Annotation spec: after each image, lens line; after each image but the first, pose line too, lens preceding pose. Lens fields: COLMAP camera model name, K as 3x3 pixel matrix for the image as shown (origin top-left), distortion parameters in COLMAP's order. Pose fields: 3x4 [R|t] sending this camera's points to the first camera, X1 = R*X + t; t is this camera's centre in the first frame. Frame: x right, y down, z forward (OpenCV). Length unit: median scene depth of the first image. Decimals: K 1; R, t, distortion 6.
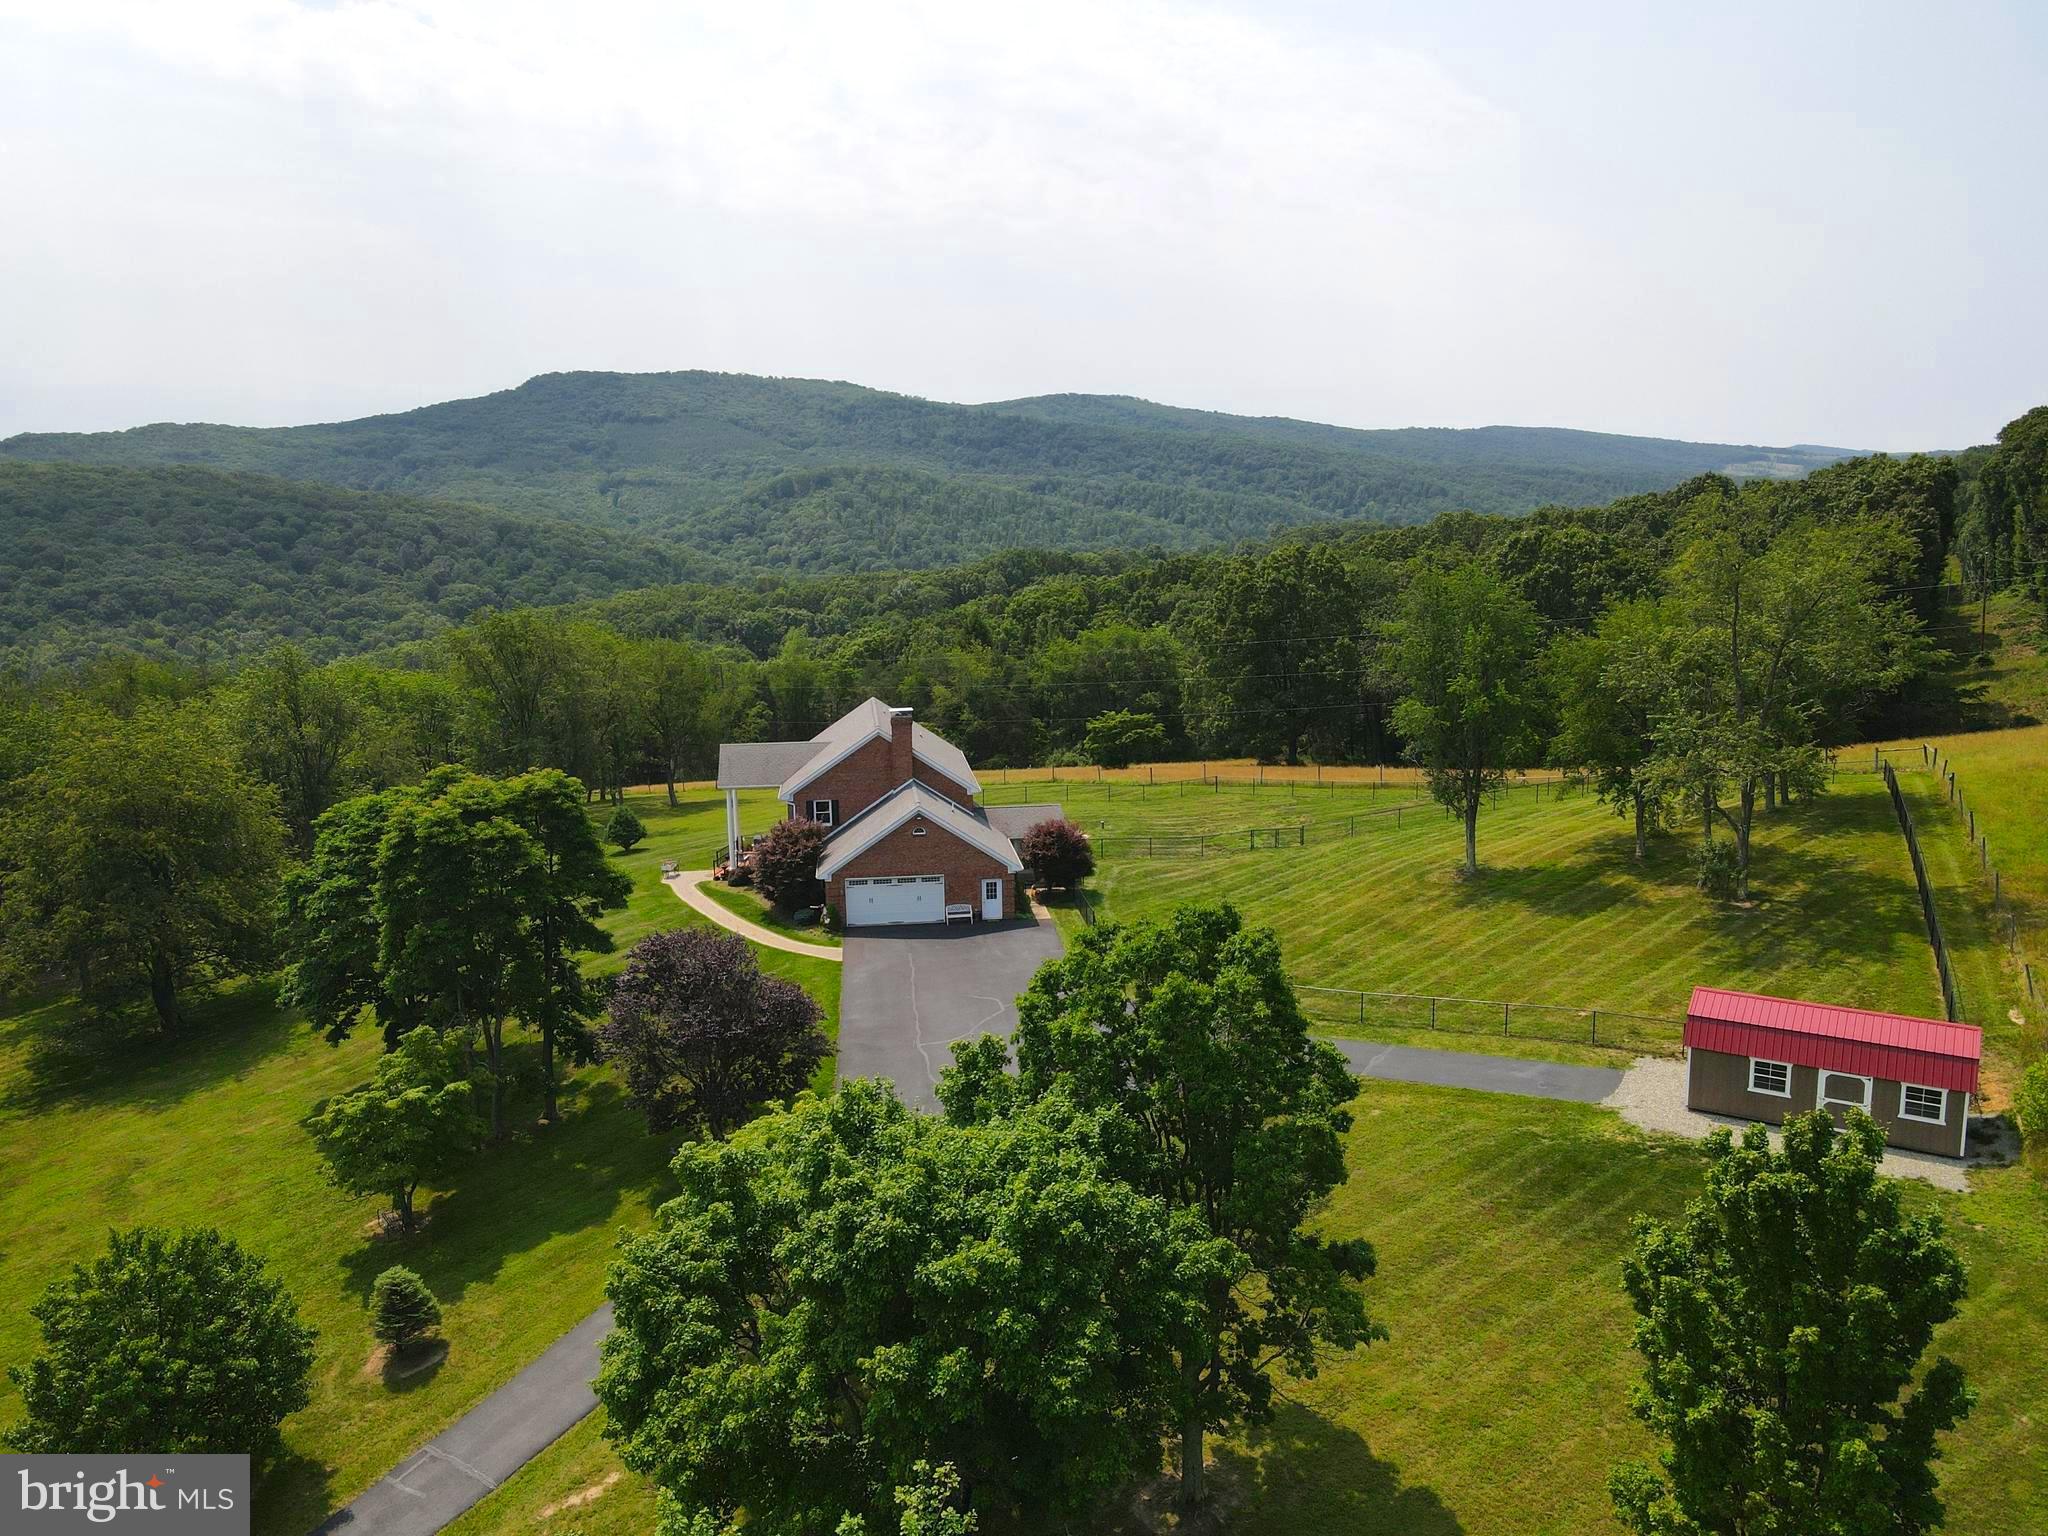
lens RADIAL K [[1507.7, 0, 1024.0], [0, 1507.7, 768.0], [0, 0, 1]] dist [0.006042, 0.007356]
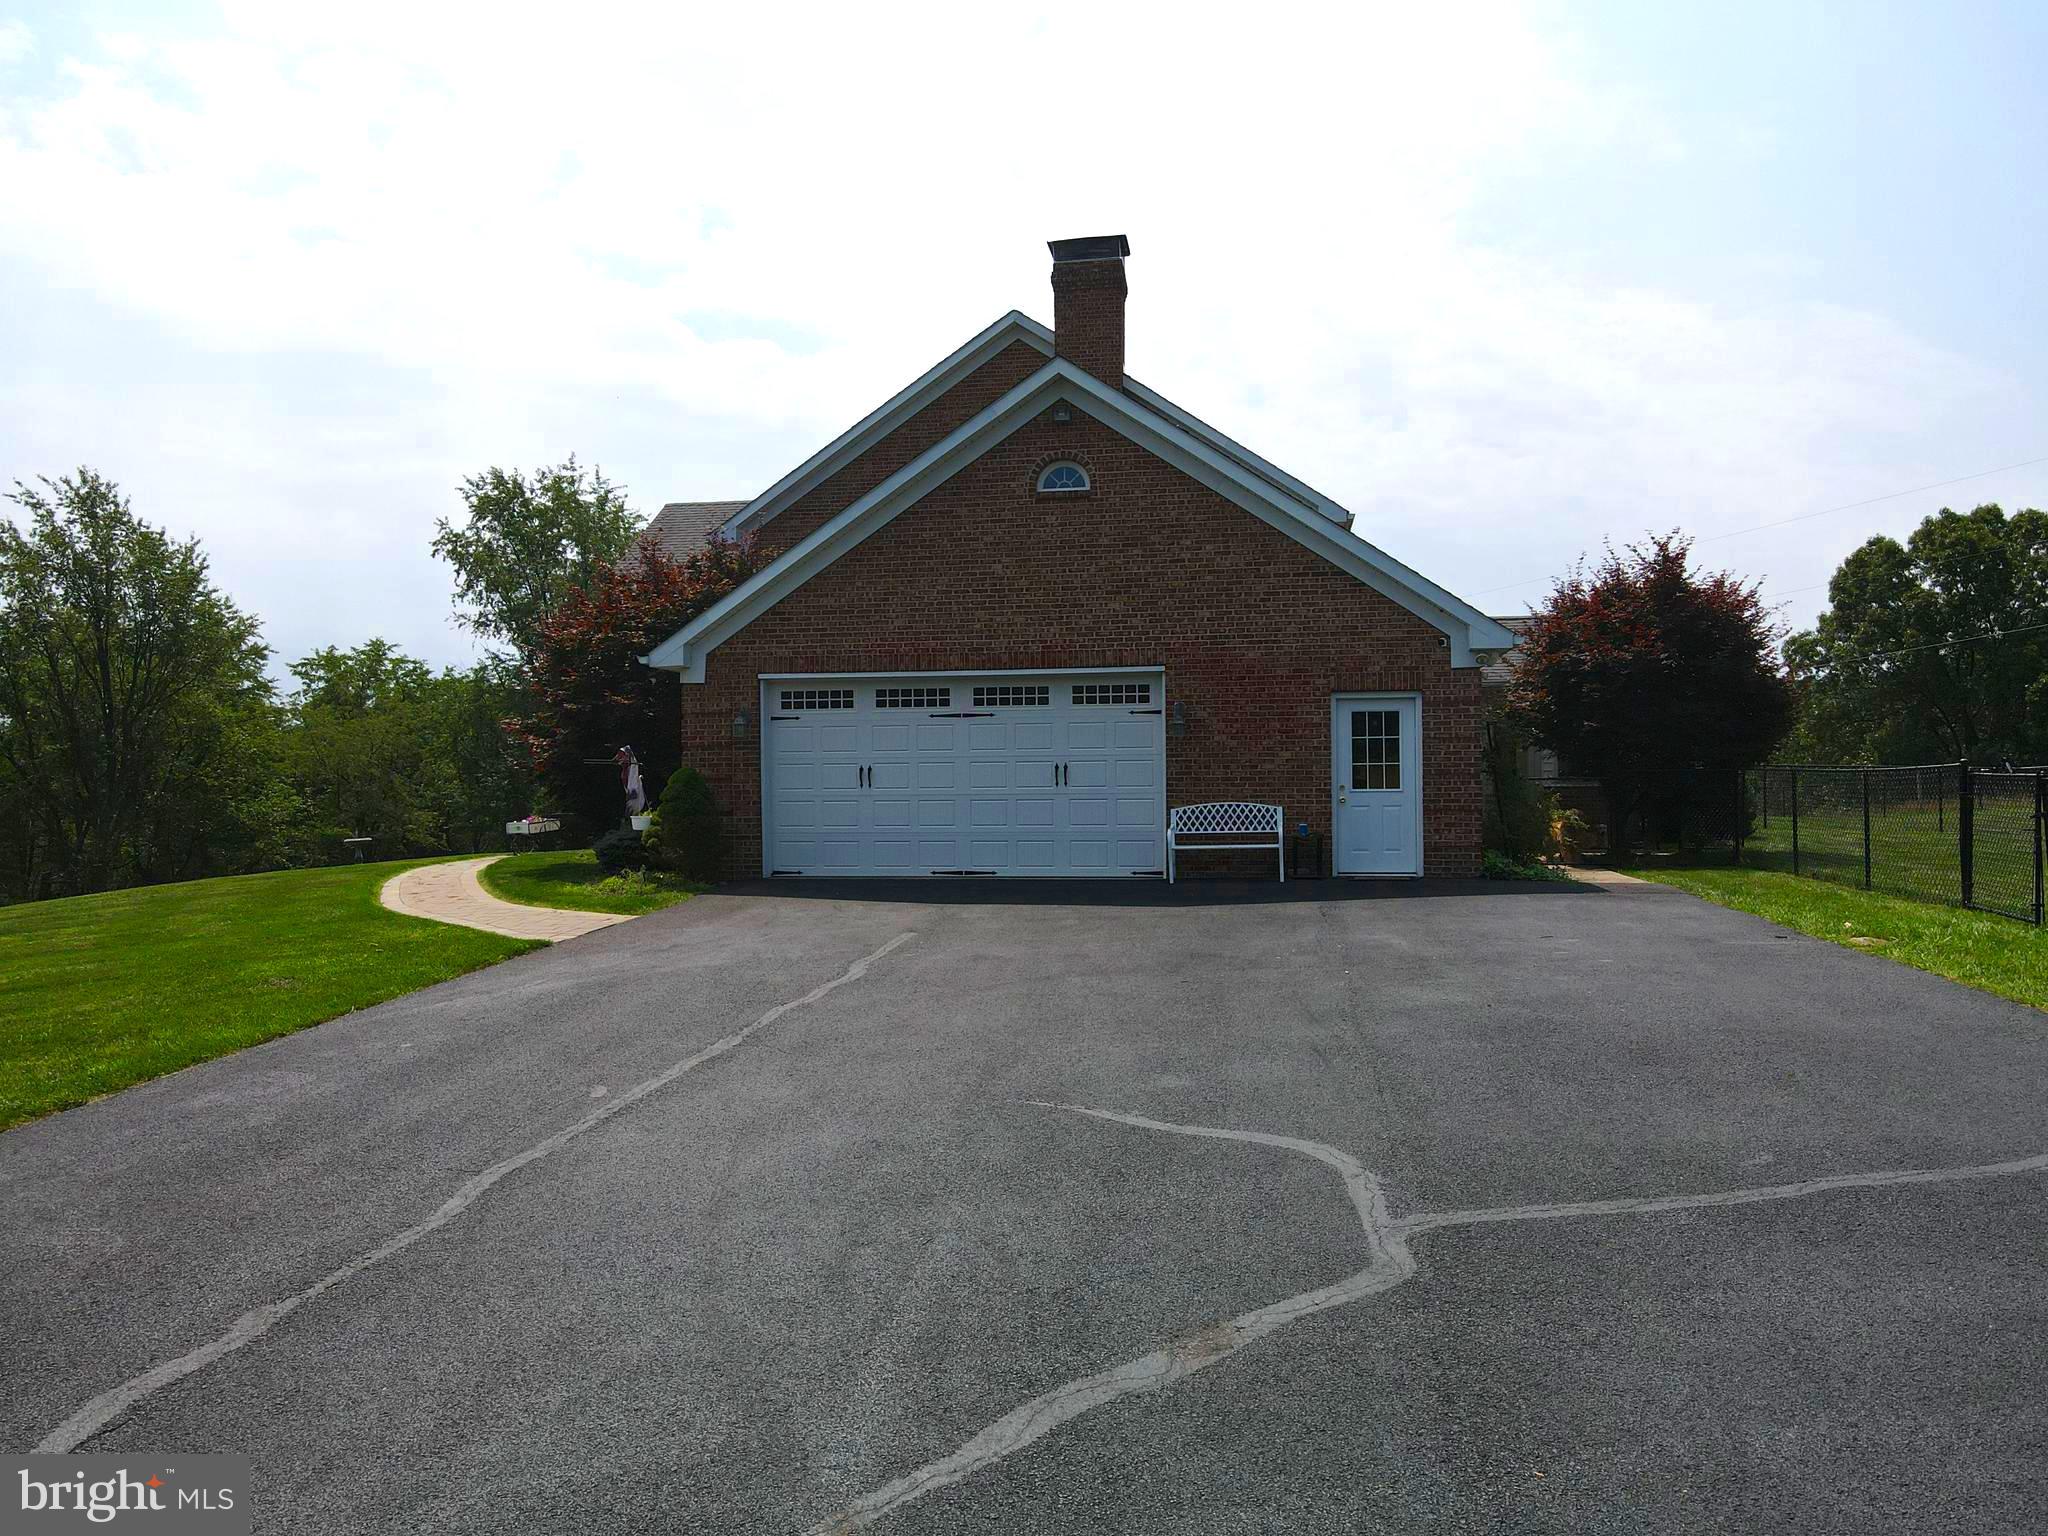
lens RADIAL K [[1507.7, 0, 1024.0], [0, 1507.7, 768.0], [0, 0, 1]] dist [0.006042, 0.007356]
pose [[0.960387, 0.003164, -0.278653, -0.005493], [-0.052899, 0.983825, -0.171146, 0.076105], [0.273604, 0.179107, 0.945019, 0.467036]]
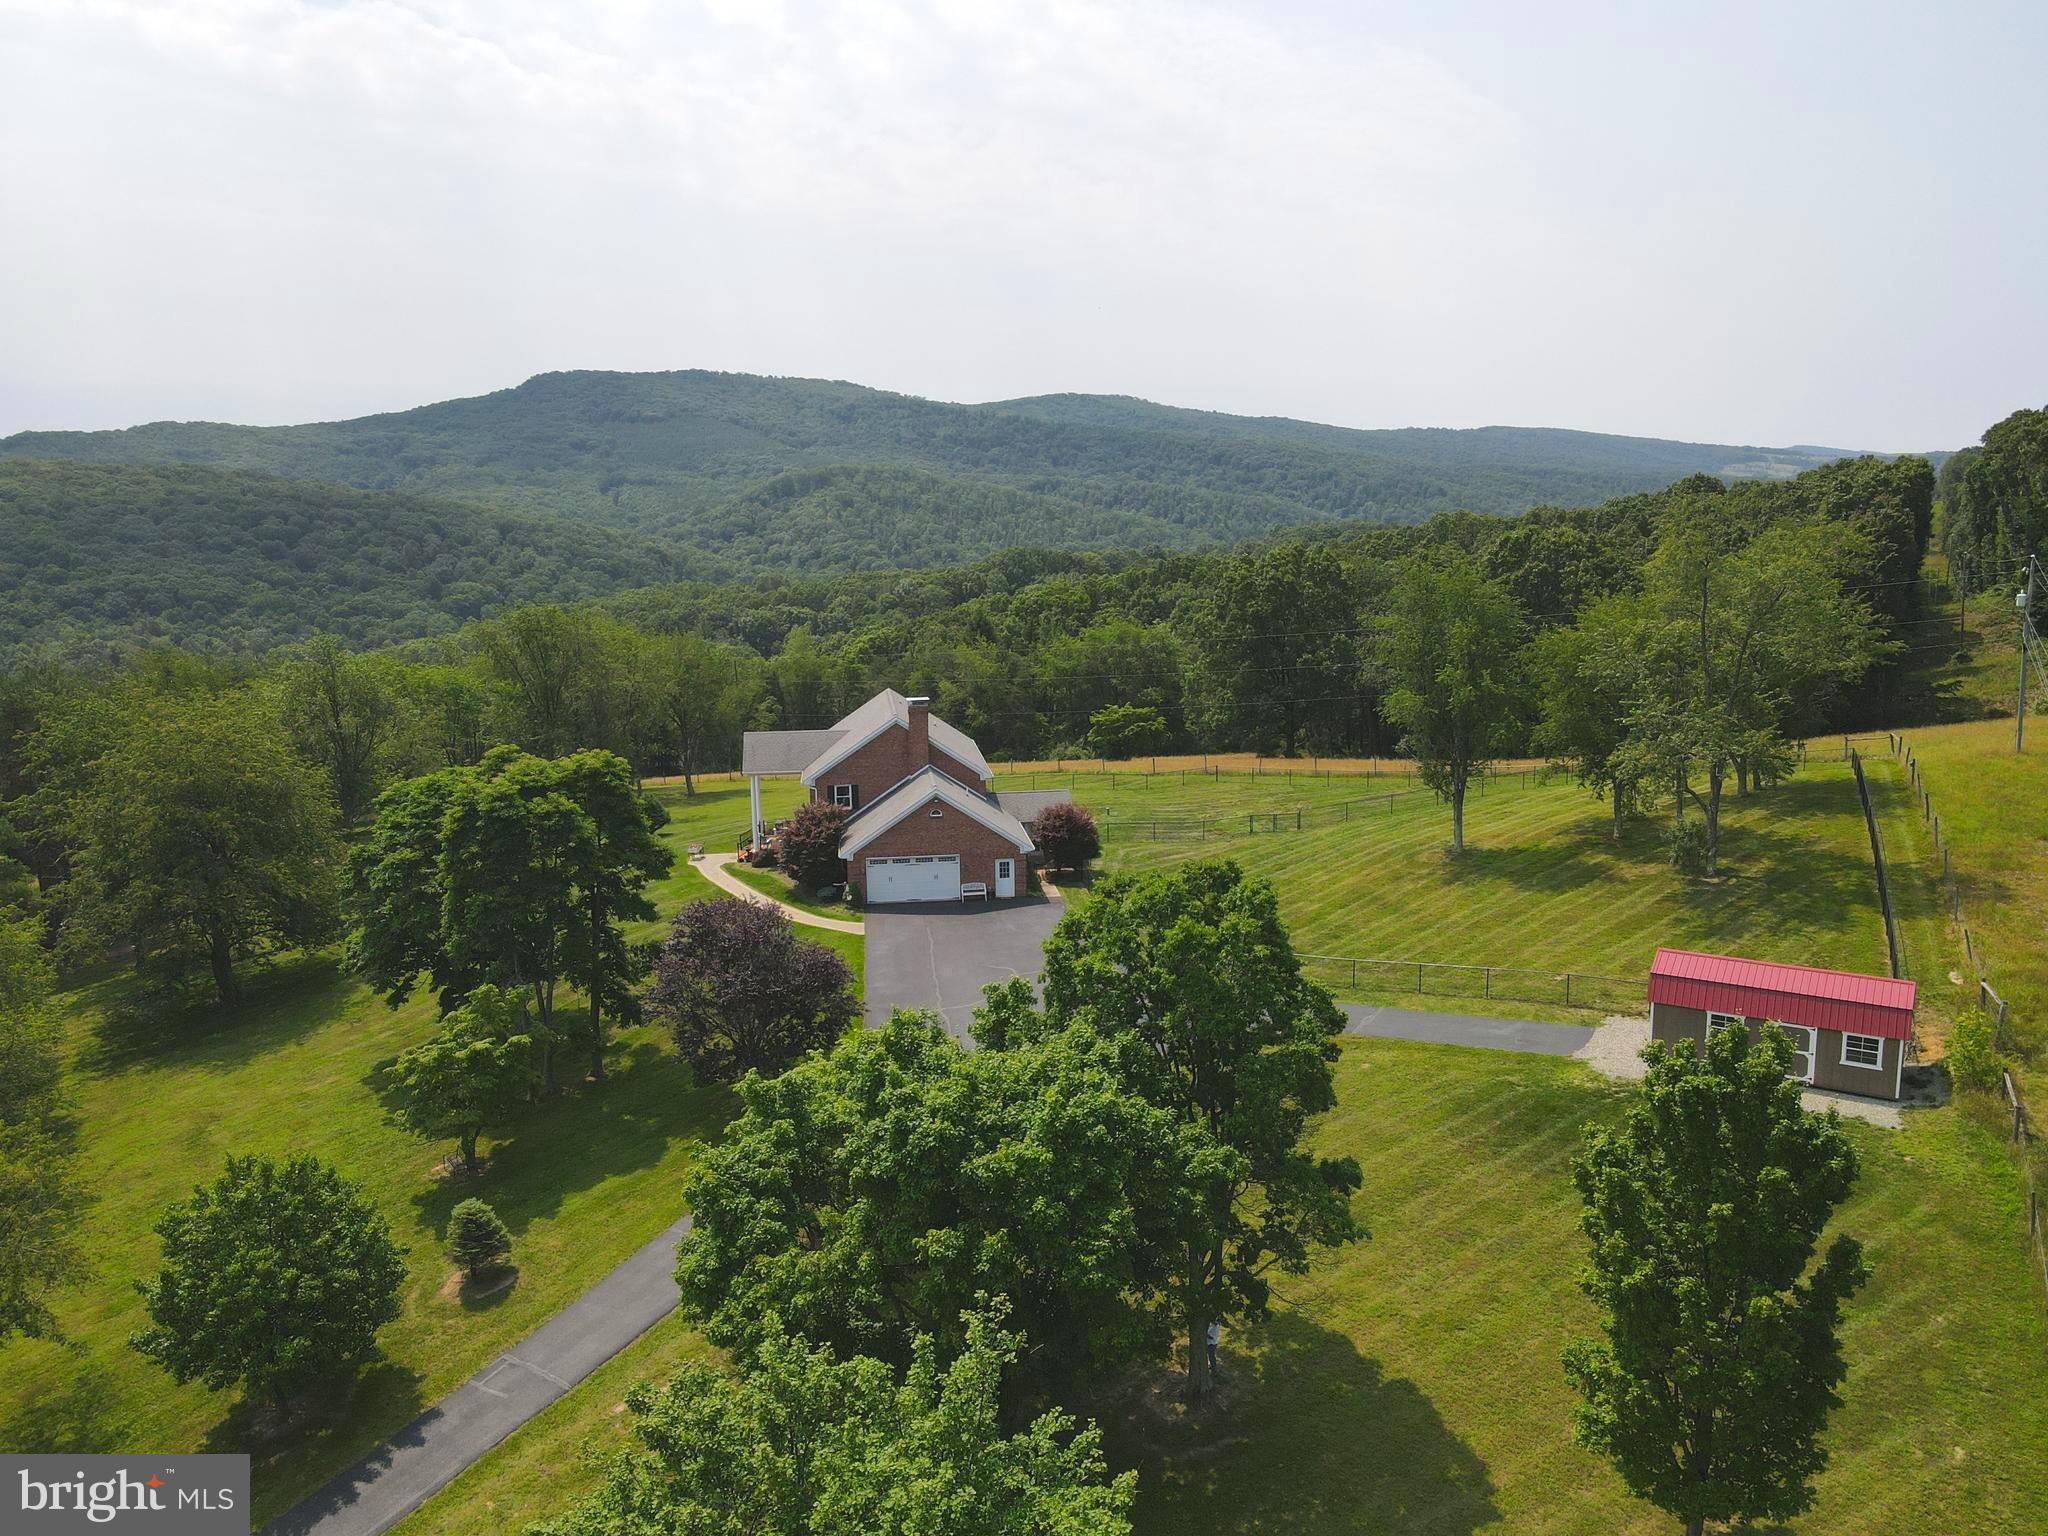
lens RADIAL K [[1507.7, 0, 1024.0], [0, 1507.7, 768.0], [0, 0, 1]] dist [0.006042, 0.007356]
pose [[0.999999, 0.001171, 0.001038, -0.005461], [-0.001171, 0.999999, 0.000312, 0.005819], [-0.001038, -0.000313, 0.999999, -0.033687]]
